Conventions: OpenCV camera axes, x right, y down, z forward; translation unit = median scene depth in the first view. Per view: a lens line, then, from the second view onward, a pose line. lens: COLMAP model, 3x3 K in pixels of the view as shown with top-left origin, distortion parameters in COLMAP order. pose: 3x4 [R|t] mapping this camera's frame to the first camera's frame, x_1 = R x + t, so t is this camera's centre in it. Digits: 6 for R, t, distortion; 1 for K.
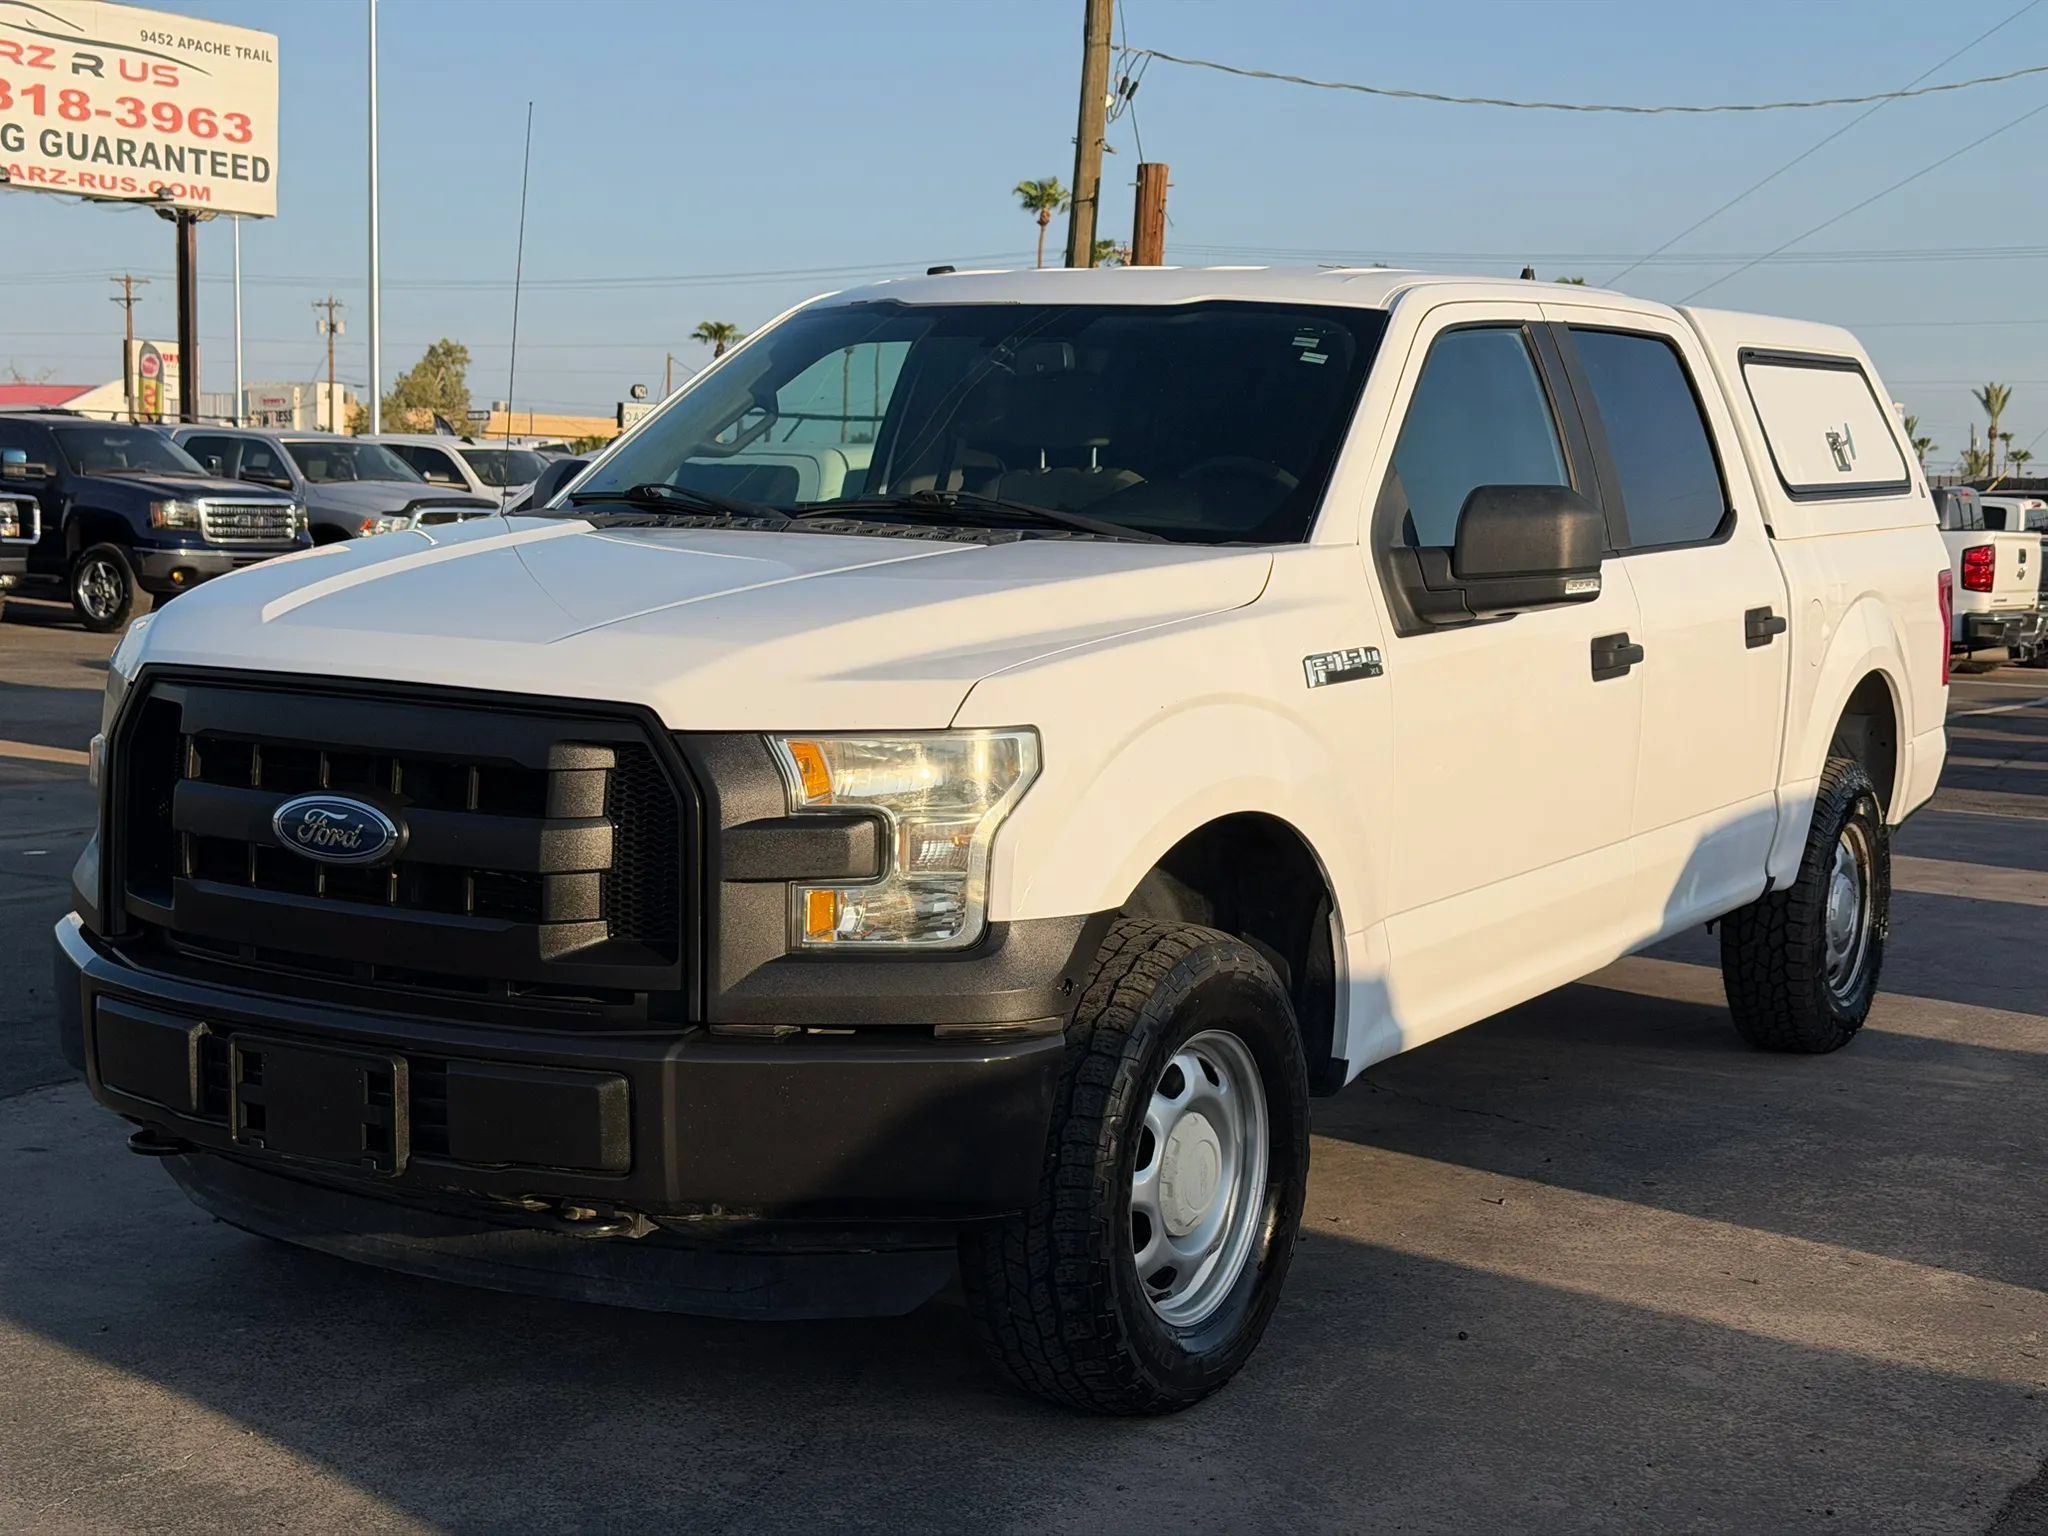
lens RADIAL K [[2854.4, 0, 1034.4], [0, 2854.4, 783.1], [0, 0, 1]] dist [0.192347, -0.424646]
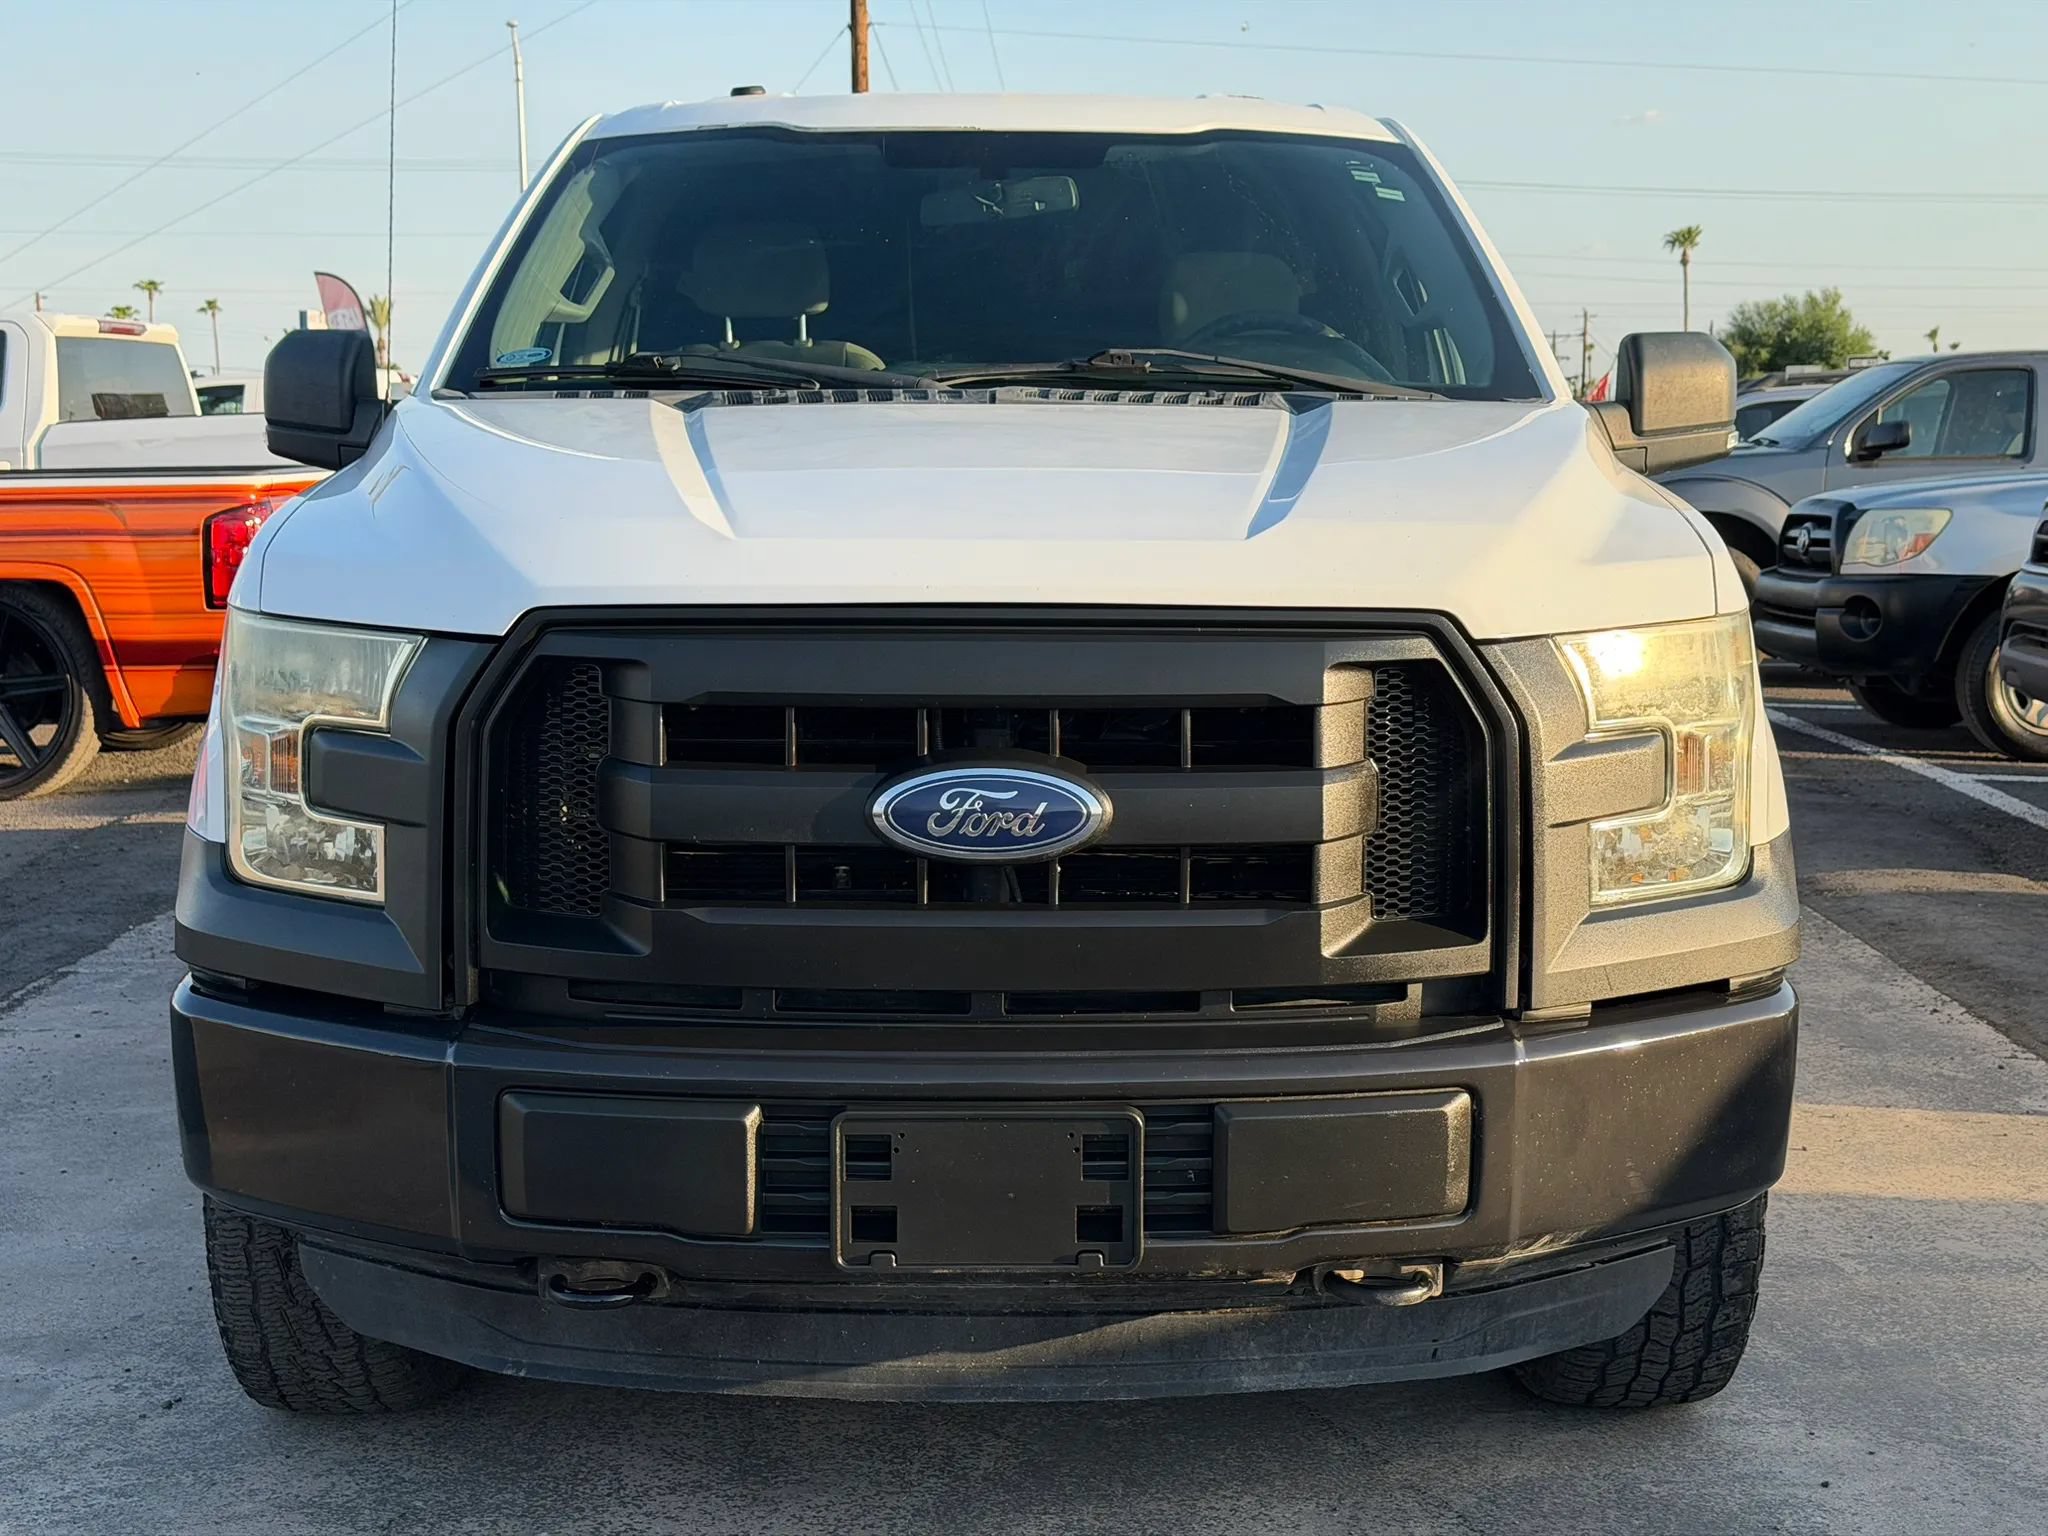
lens RADIAL K [[2854.4, 0, 1034.4], [0, 2854.4, 783.1], [0, 0, 1]] dist [0.192347, -0.424646]
pose [[0.852083, -0.090655, 0.515496, -0.424541], [0.075178, 0.995872, 0.050869, -0.019307], [-0.517979, -0.004591, 0.855381, 0.266030]]
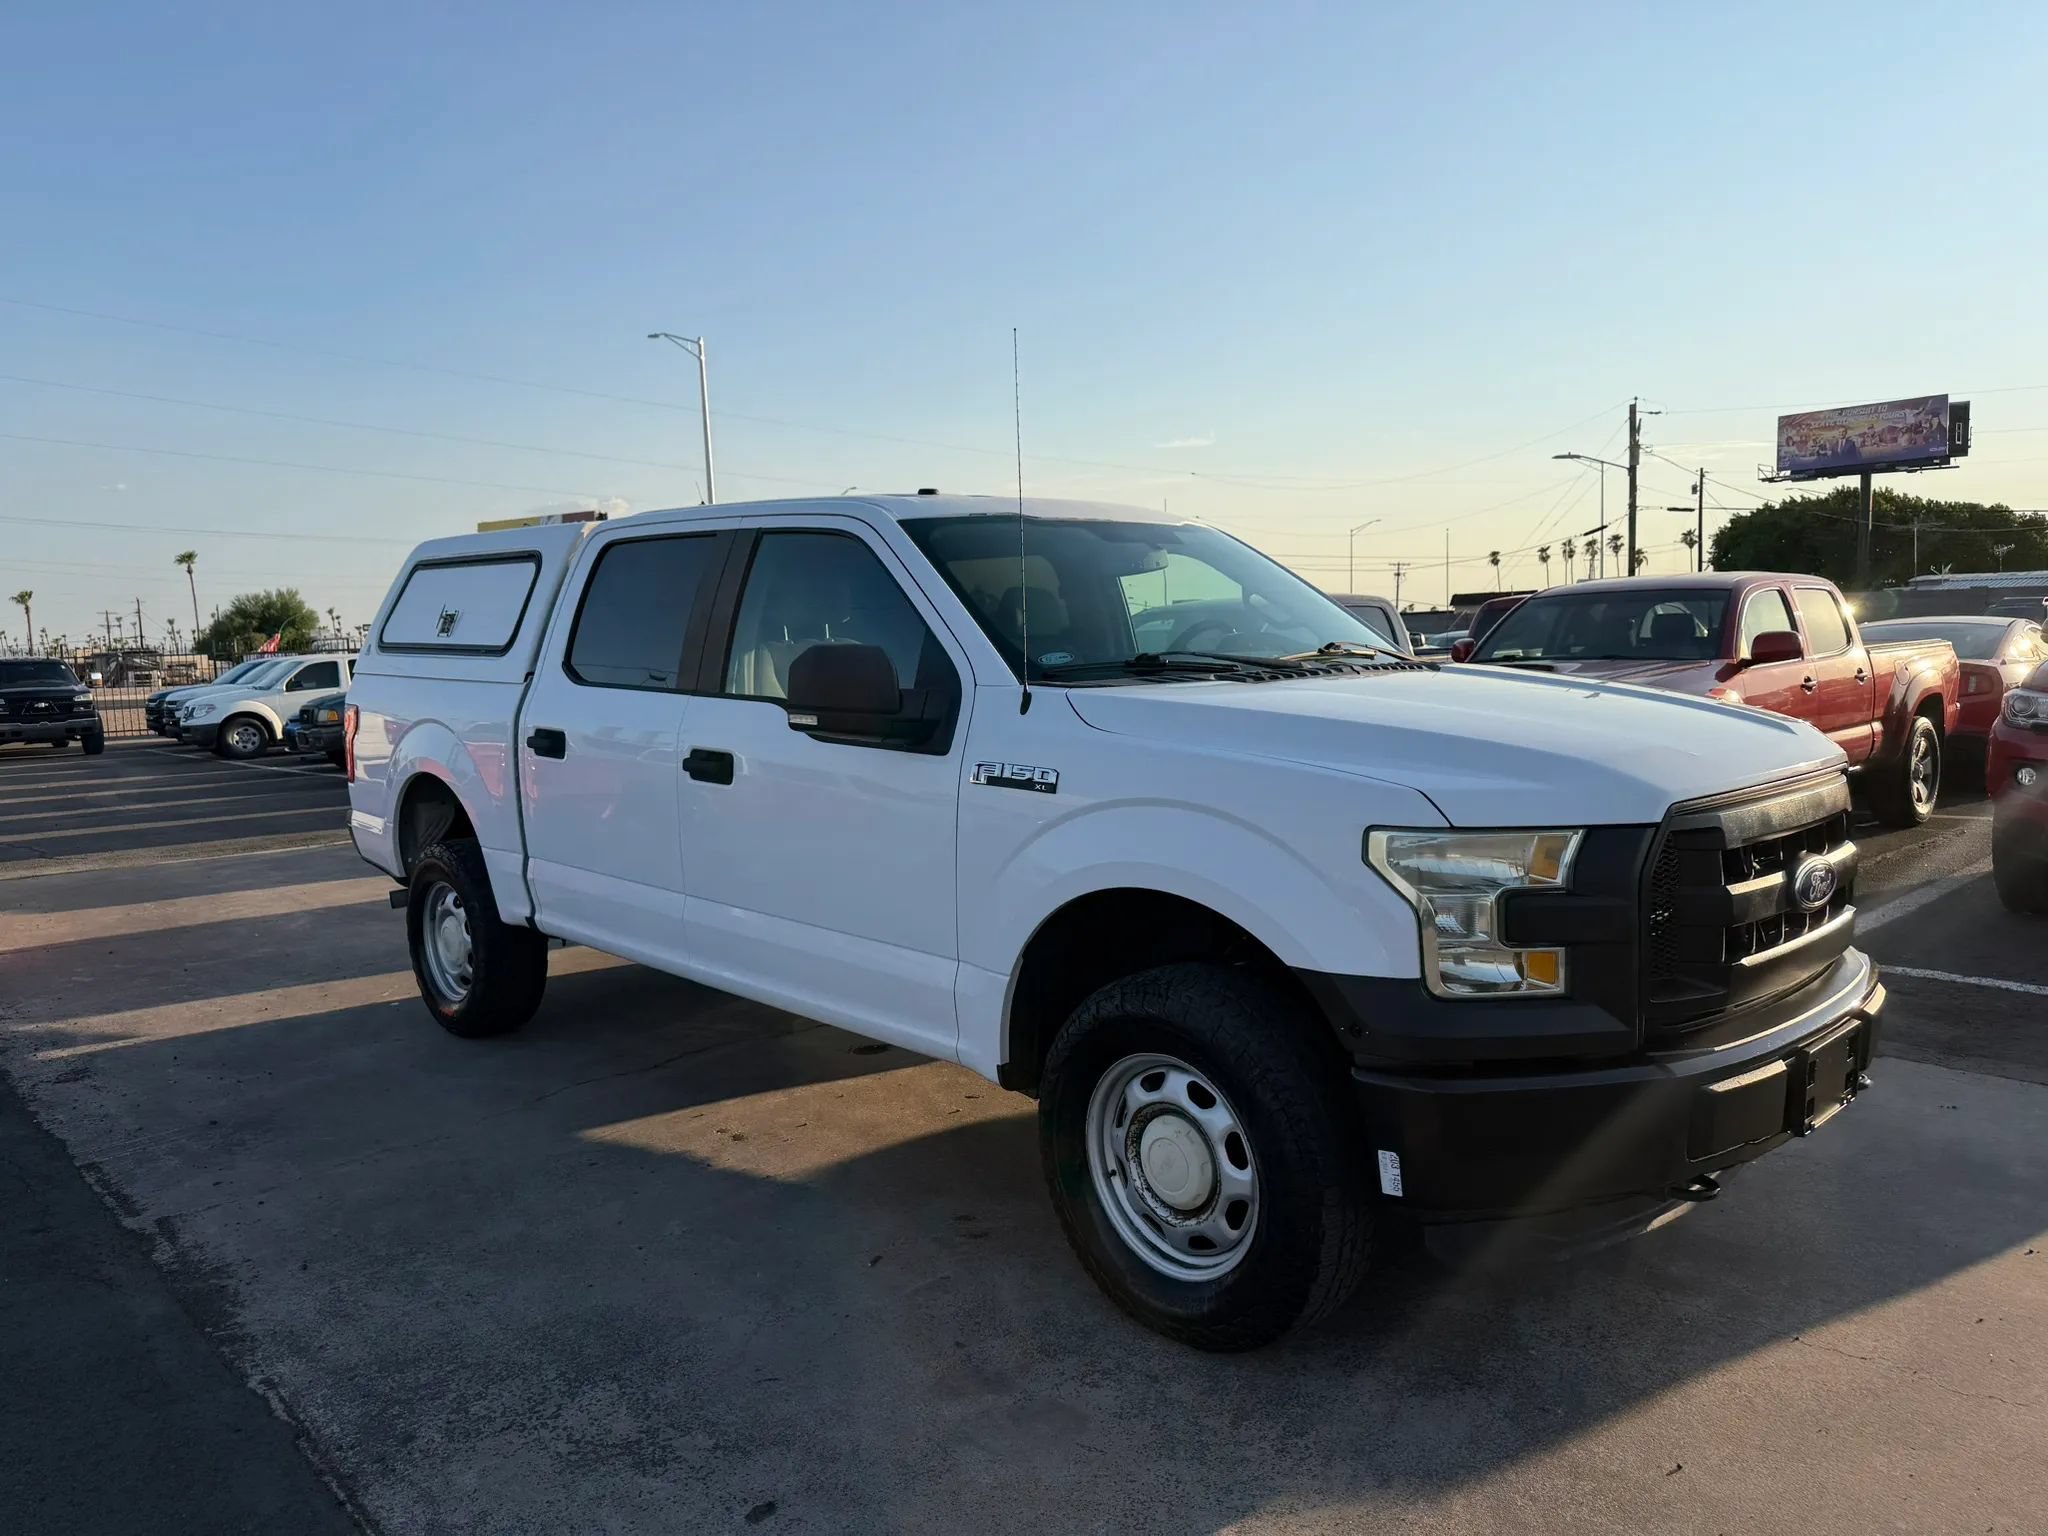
lens RADIAL K [[1428.0, 0, 1052.9], [0, 1428.0, 770.0], [0, 0, 1]] dist [0.141299, -0.258121]
pose [[0.242692, -0.123569, 0.962201, -0.712427], [0.134983, 0.986507, 0.092644, -0.109612], [-0.960667, 0.107397, 0.256097, 0.823779]]
